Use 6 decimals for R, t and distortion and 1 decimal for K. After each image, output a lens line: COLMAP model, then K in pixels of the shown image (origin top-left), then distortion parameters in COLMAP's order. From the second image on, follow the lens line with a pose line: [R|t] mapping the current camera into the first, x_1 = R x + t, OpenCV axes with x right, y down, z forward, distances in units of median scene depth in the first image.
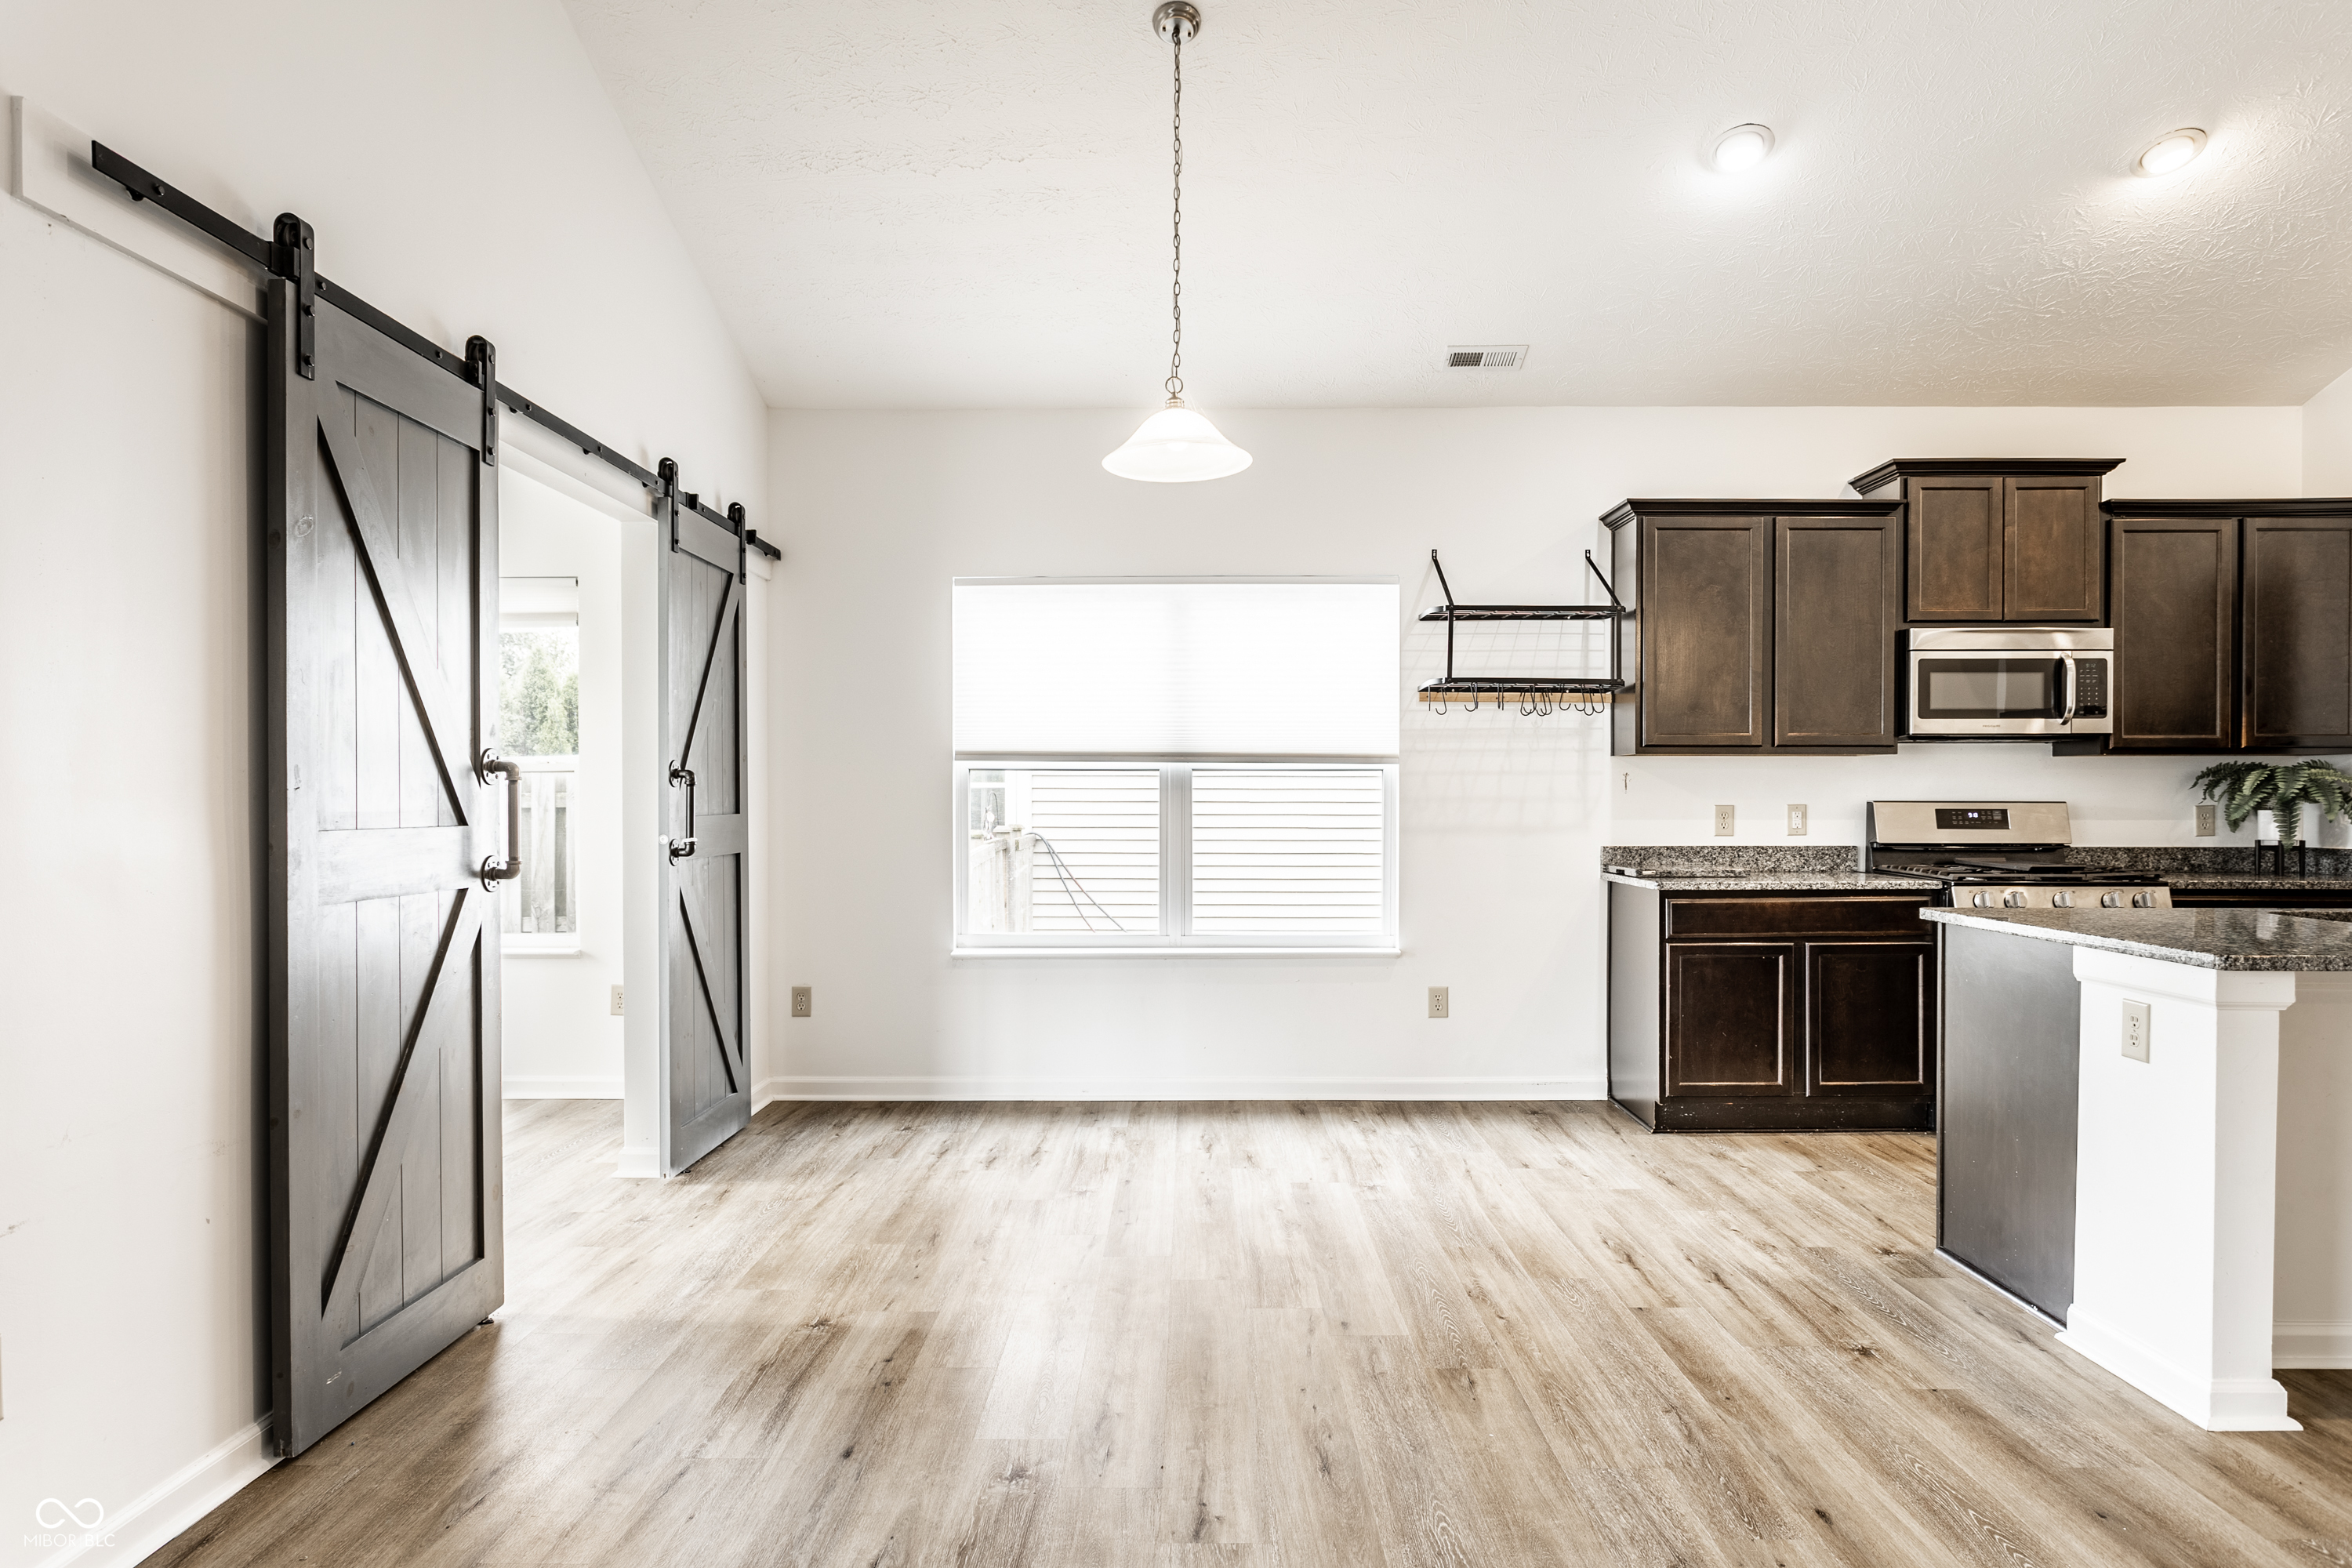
lens RADIAL K [[1376.4, 0, 1180.5], [0, 1376.4, 810.7], [0, 0, 1]] dist [-0.012882, 0.006392]
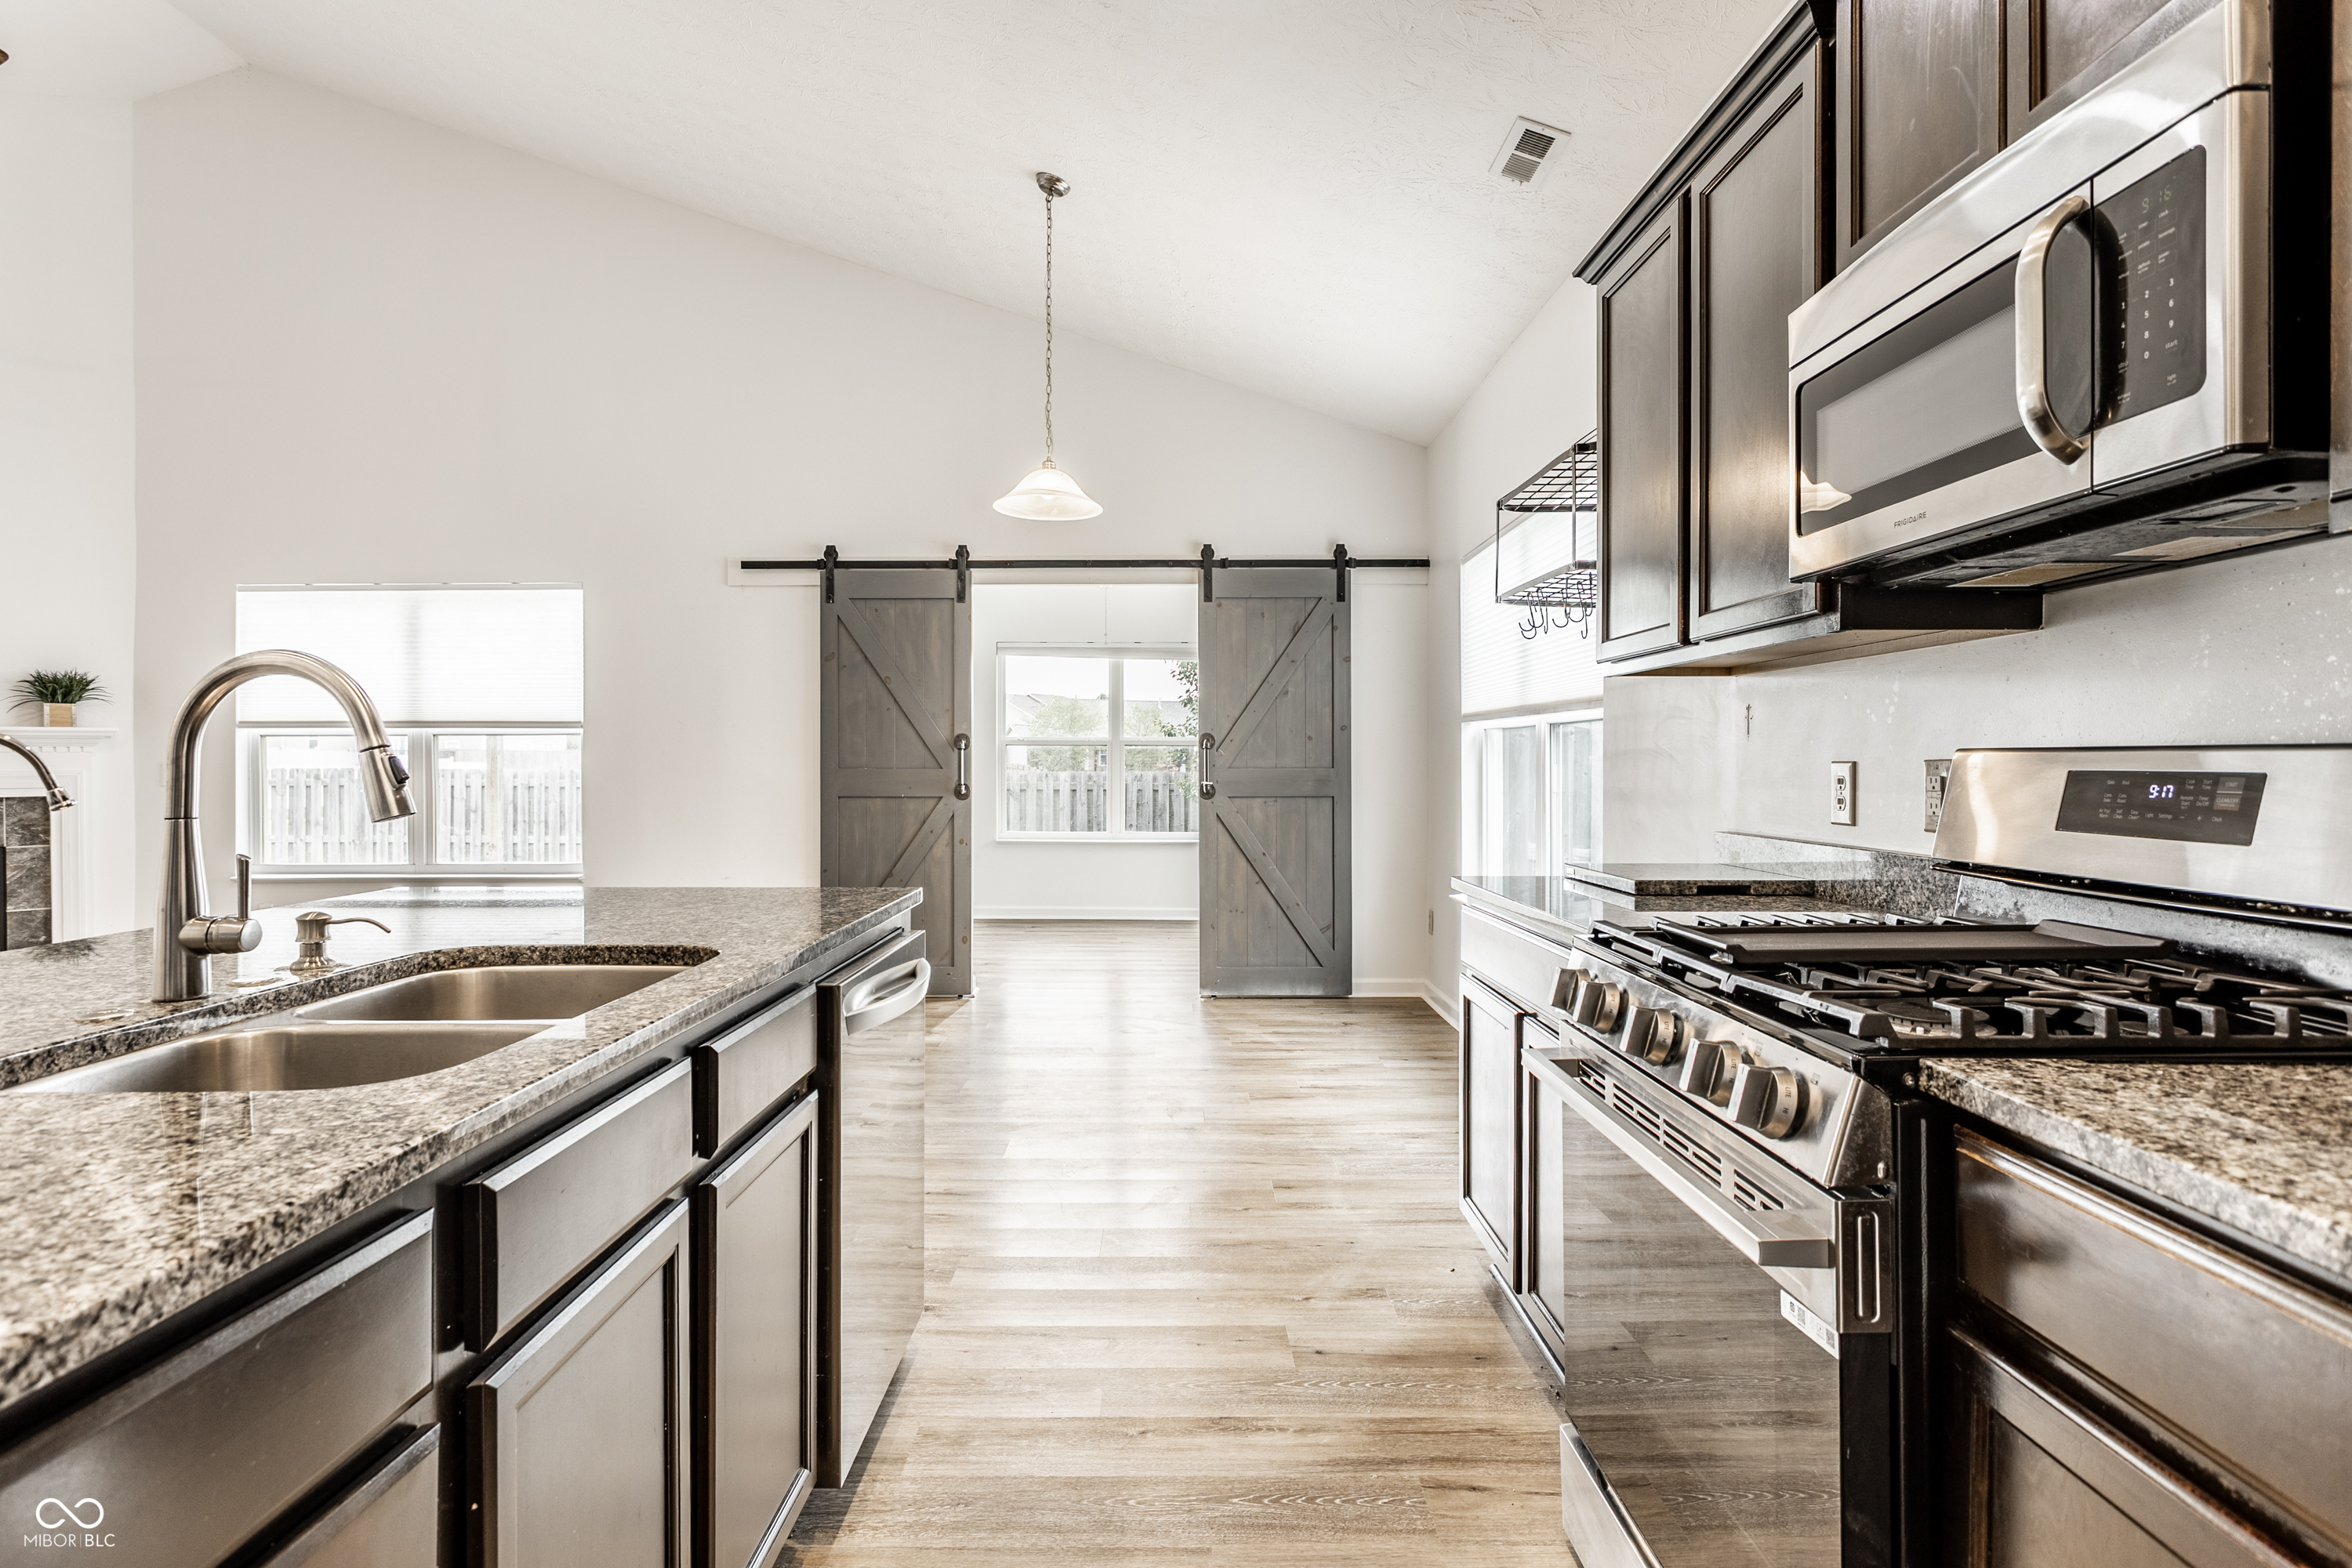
lens RADIAL K [[1226.7, 0, 1153.9], [0, 1226.7, 764.3], [0, 0, 1]] dist [-0.002345, 0.000264]
pose [[-0.003447, 0.000555, -0.999994, 0.895554], [-0.010255, 0.999947, 0.000590, -0.000786], [0.999941, 0.010257, -0.003441, 0.821959]]
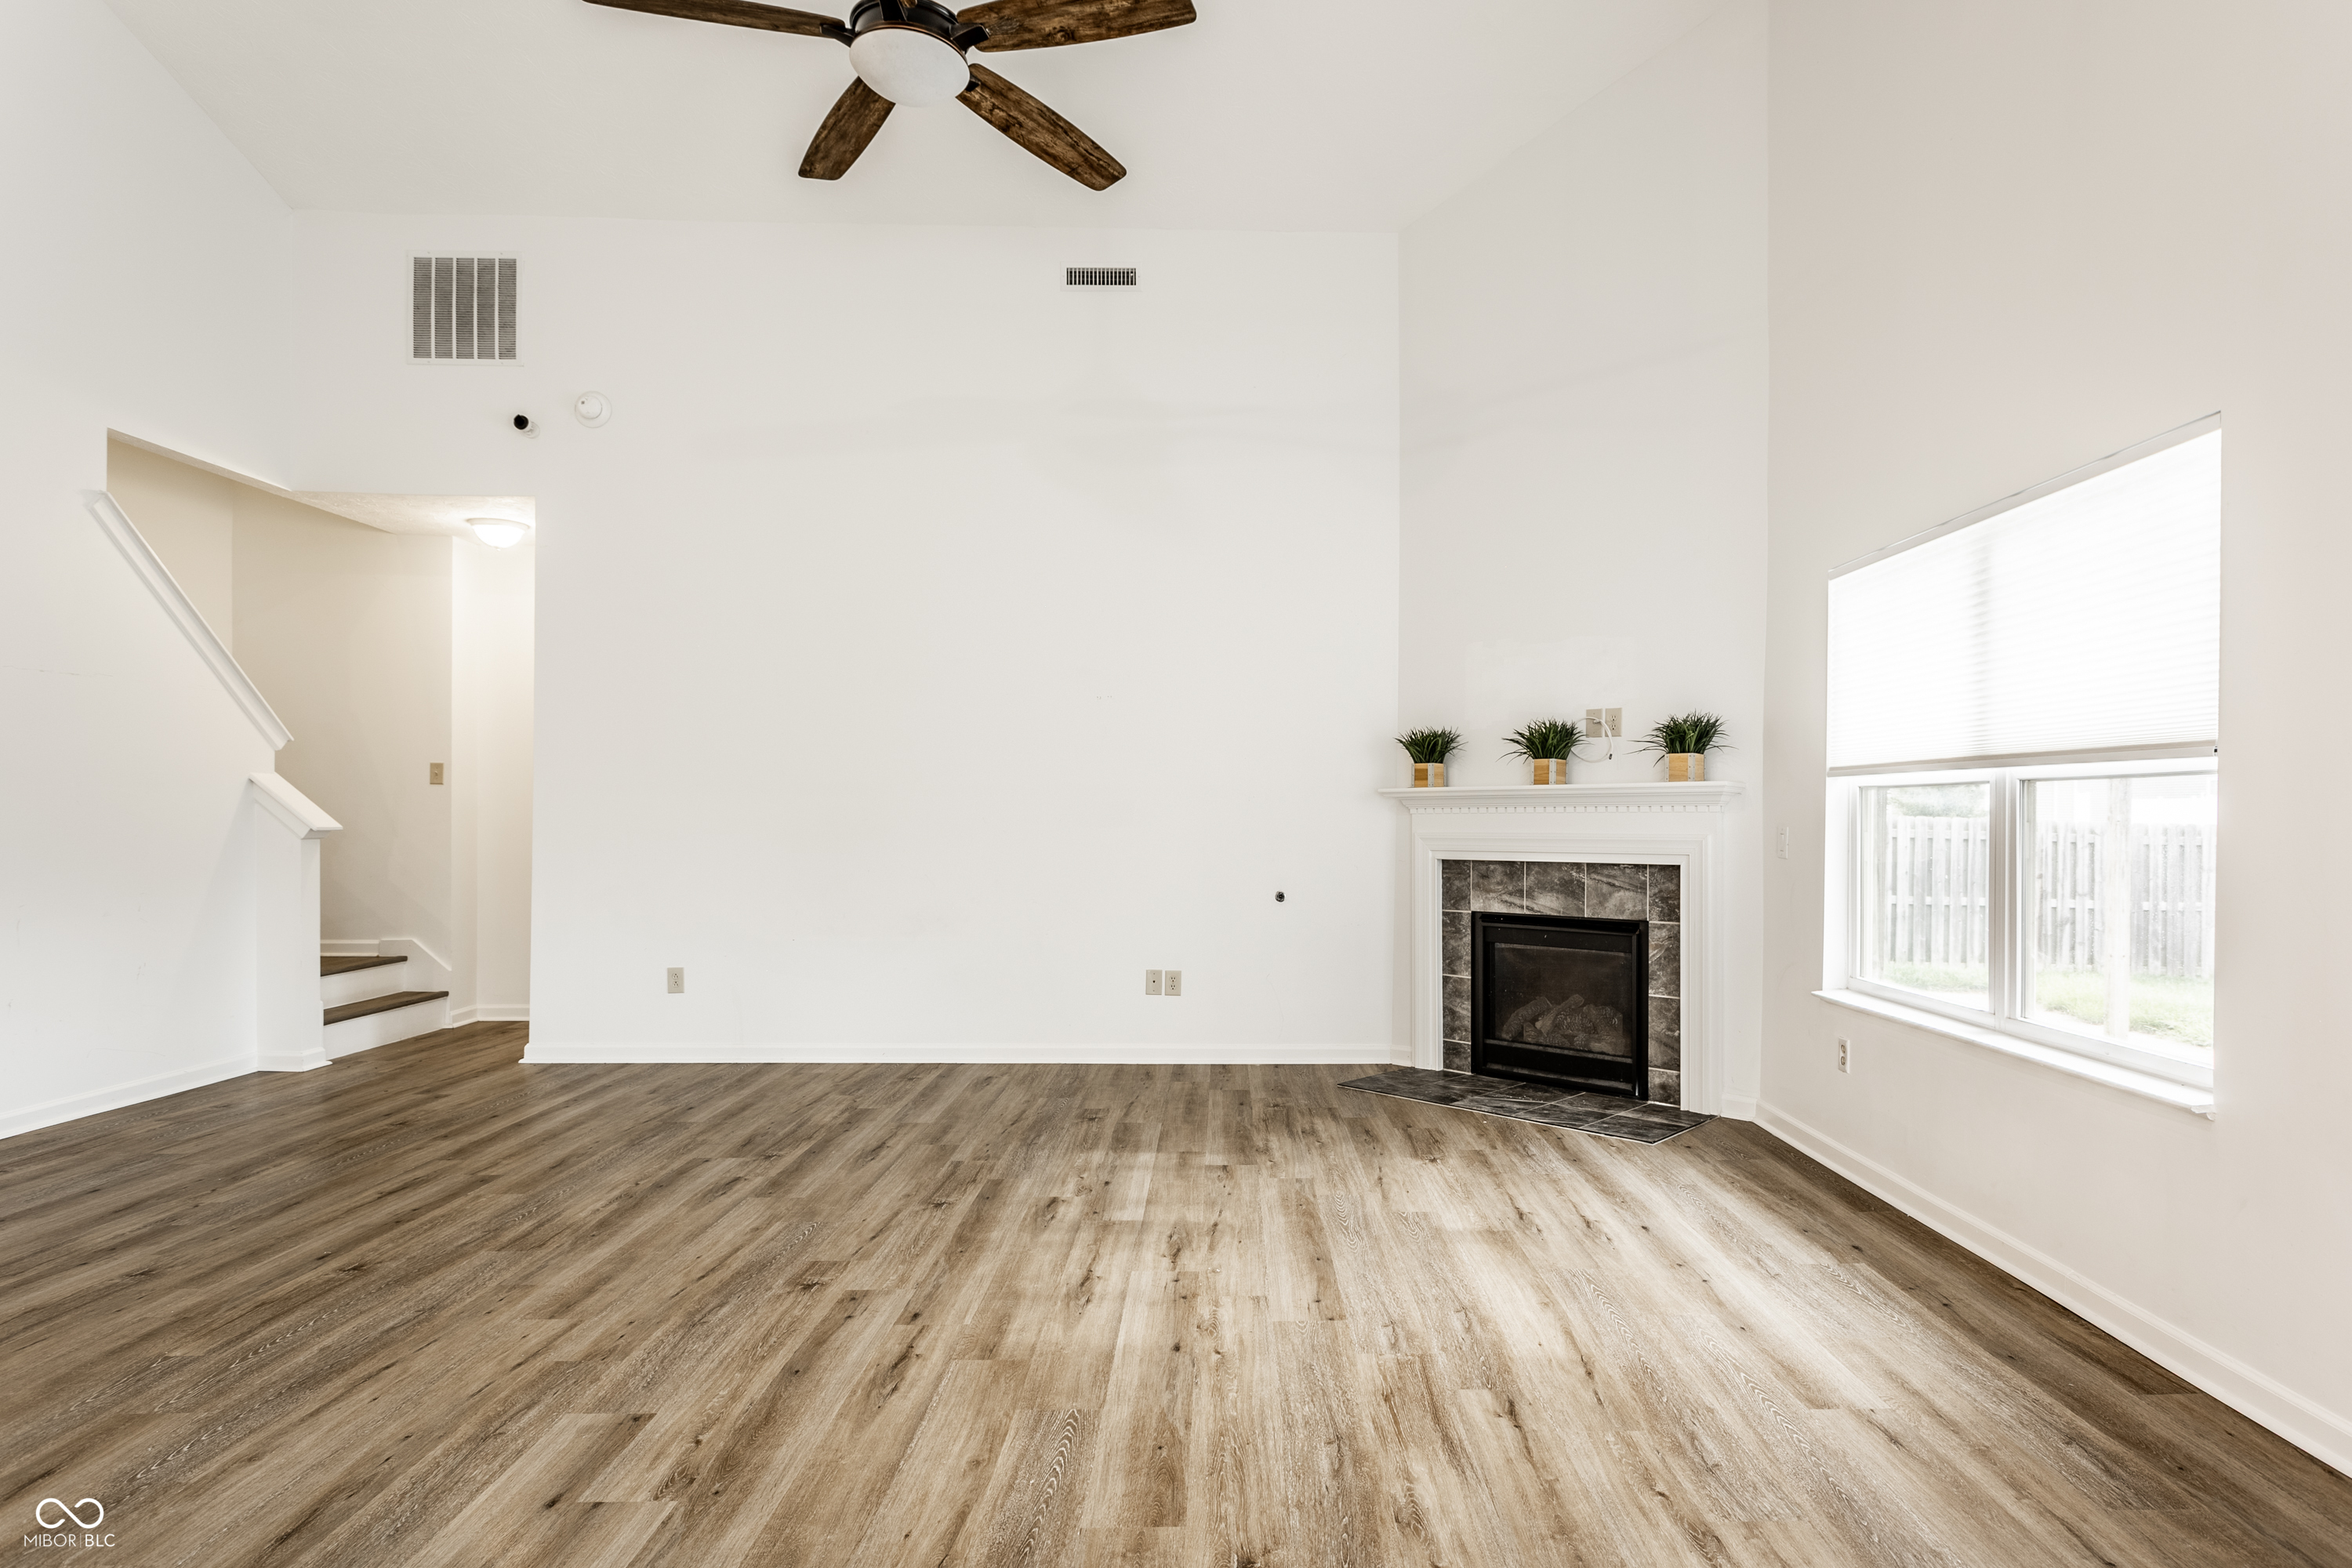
lens RADIAL K [[1275.9, 0, 1259.1], [0, 1275.9, 811.7], [0, 0, 1]] dist [-0.005789, 0.001031]
pose [[-0.999367, -0.004651, -0.035284, 0.091841], [-0.005012, 0.999936, 0.010155, -0.009684], [0.035234, 0.010325, -0.999326, 0.766446]]
